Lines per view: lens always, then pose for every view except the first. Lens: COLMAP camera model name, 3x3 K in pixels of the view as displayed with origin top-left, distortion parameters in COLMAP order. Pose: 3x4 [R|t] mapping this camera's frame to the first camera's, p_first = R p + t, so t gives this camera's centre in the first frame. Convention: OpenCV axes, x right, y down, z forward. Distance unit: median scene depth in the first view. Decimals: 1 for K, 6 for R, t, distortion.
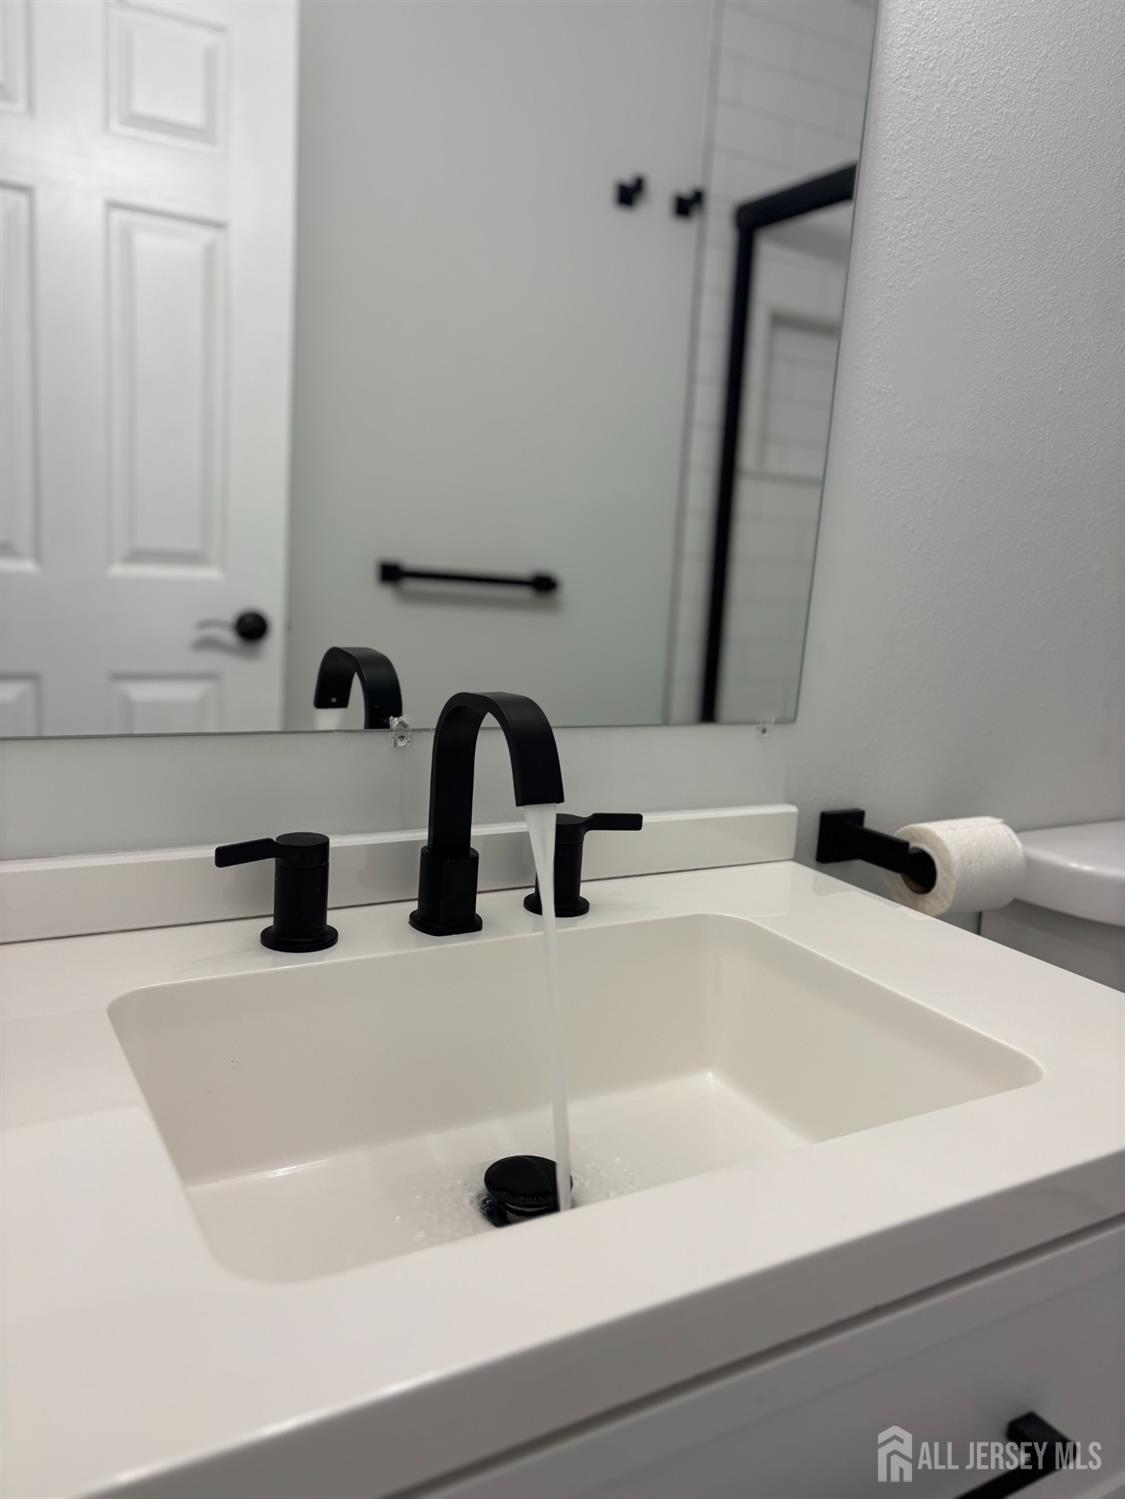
lens RADIAL K [[1017.7, 0, 562.5], [0, 1017.7, 749.5], [0, 0, 1]] dist [0.056746, -0.099635]
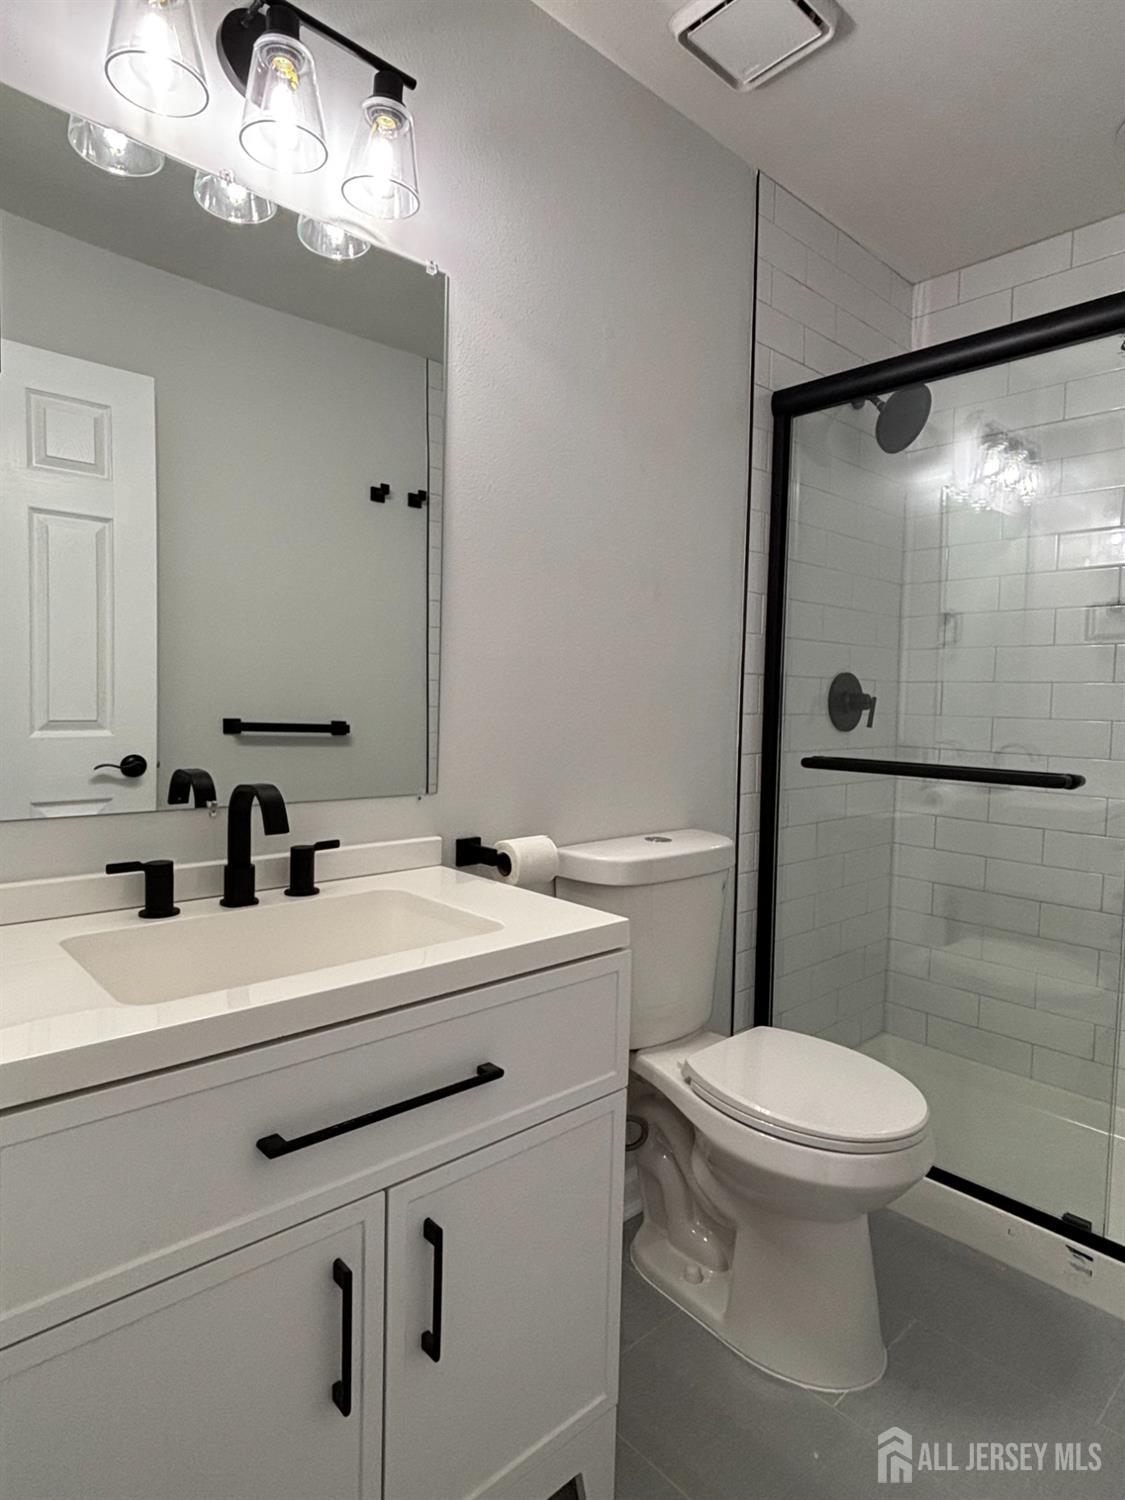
lens RADIAL K [[763.6, 0, 562.5], [0, 763.6, 750.0], [0, 0, 1]] dist [0.000646, 0.000064]
pose [[0.975396, -0.057145, 0.212924, 0.156823], [0.082970, 0.989965, -0.114394, 0.078191], [-0.204250, 0.129246, 0.970349, -0.474715]]
